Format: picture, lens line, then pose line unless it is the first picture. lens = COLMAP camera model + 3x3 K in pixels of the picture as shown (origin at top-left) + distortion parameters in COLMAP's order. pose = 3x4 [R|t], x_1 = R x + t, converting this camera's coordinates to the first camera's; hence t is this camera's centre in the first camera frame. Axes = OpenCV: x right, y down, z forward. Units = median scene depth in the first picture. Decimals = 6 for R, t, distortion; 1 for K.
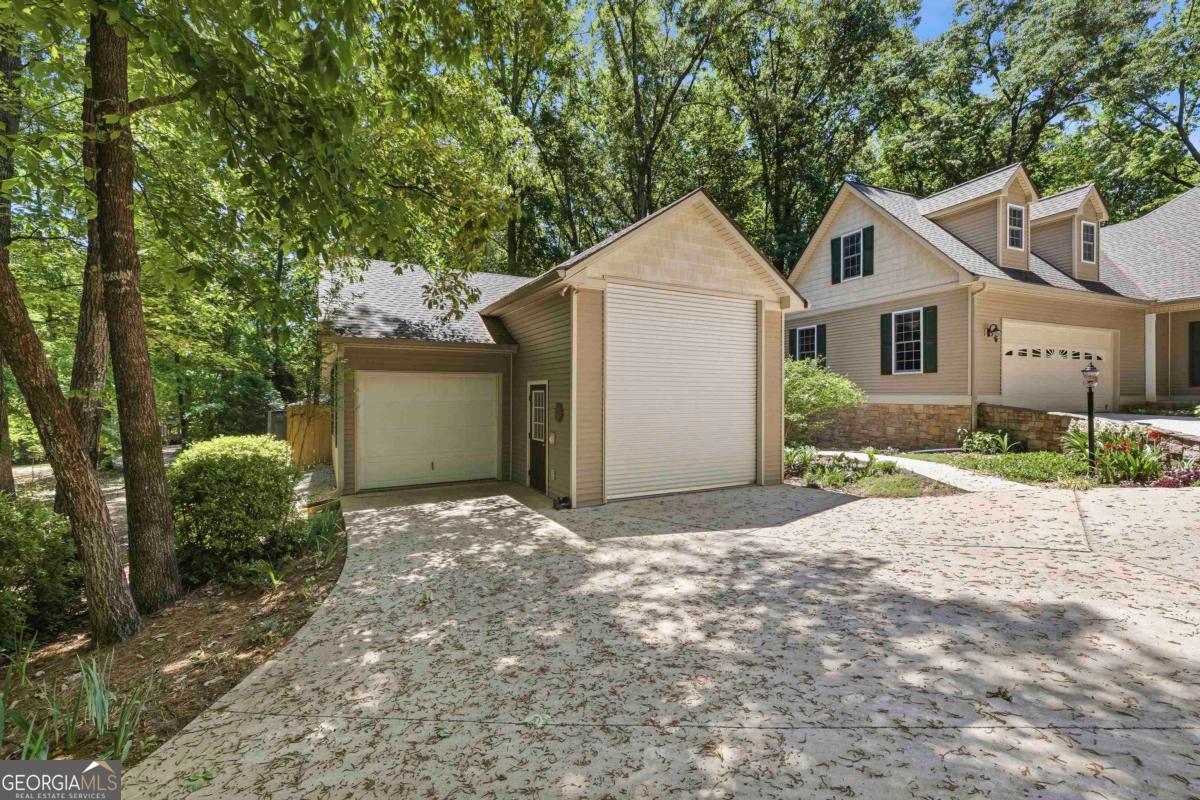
lens RADIAL K [[503.2, 0, 594.2], [0, 503.2, 396.6], [0, 0, 1]] dist [-0.004897, -0.000021]
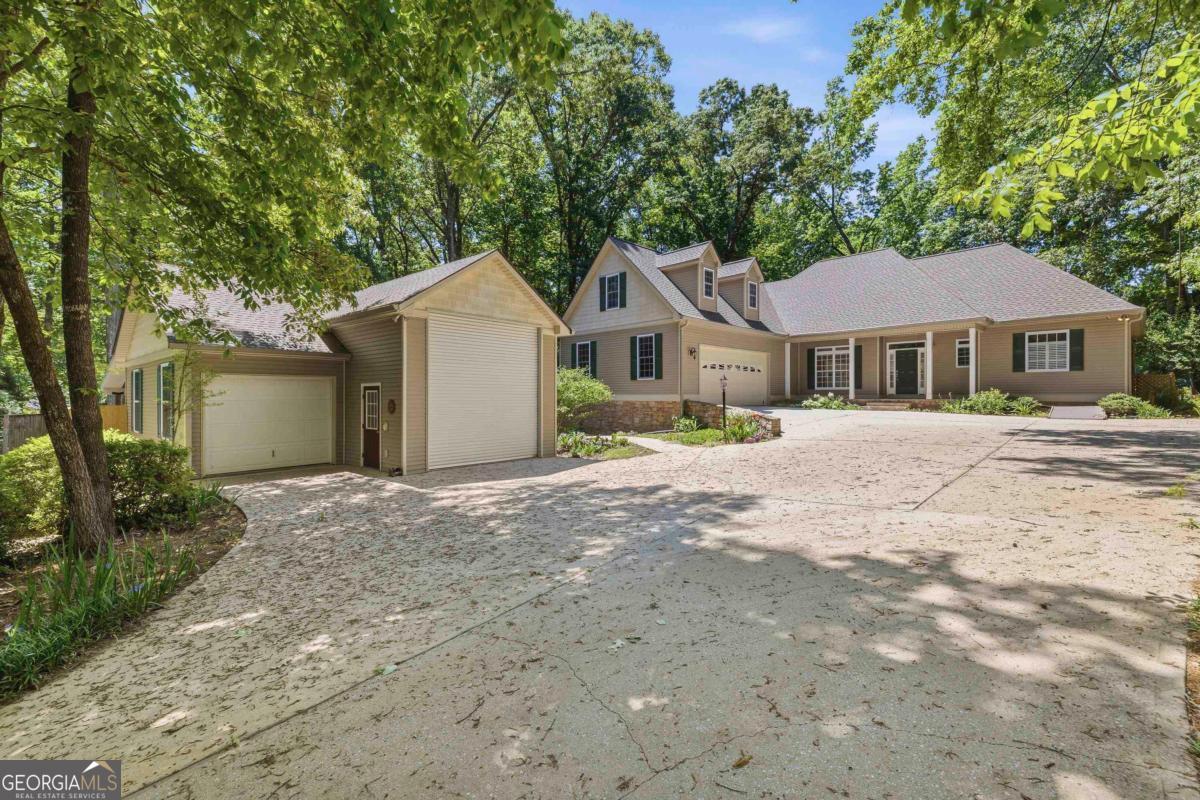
lens RADIAL K [[503.2, 0, 594.2], [0, 503.2, 396.6], [0, 0, 1]] dist [-0.004897, -0.000021]
pose [[0.930241, -0.002766, 0.366938, -0.037014], [0.004305, 0.999985, -0.003377, 0.007043], [-0.366923, 0.004721, 0.930239, -0.283851]]
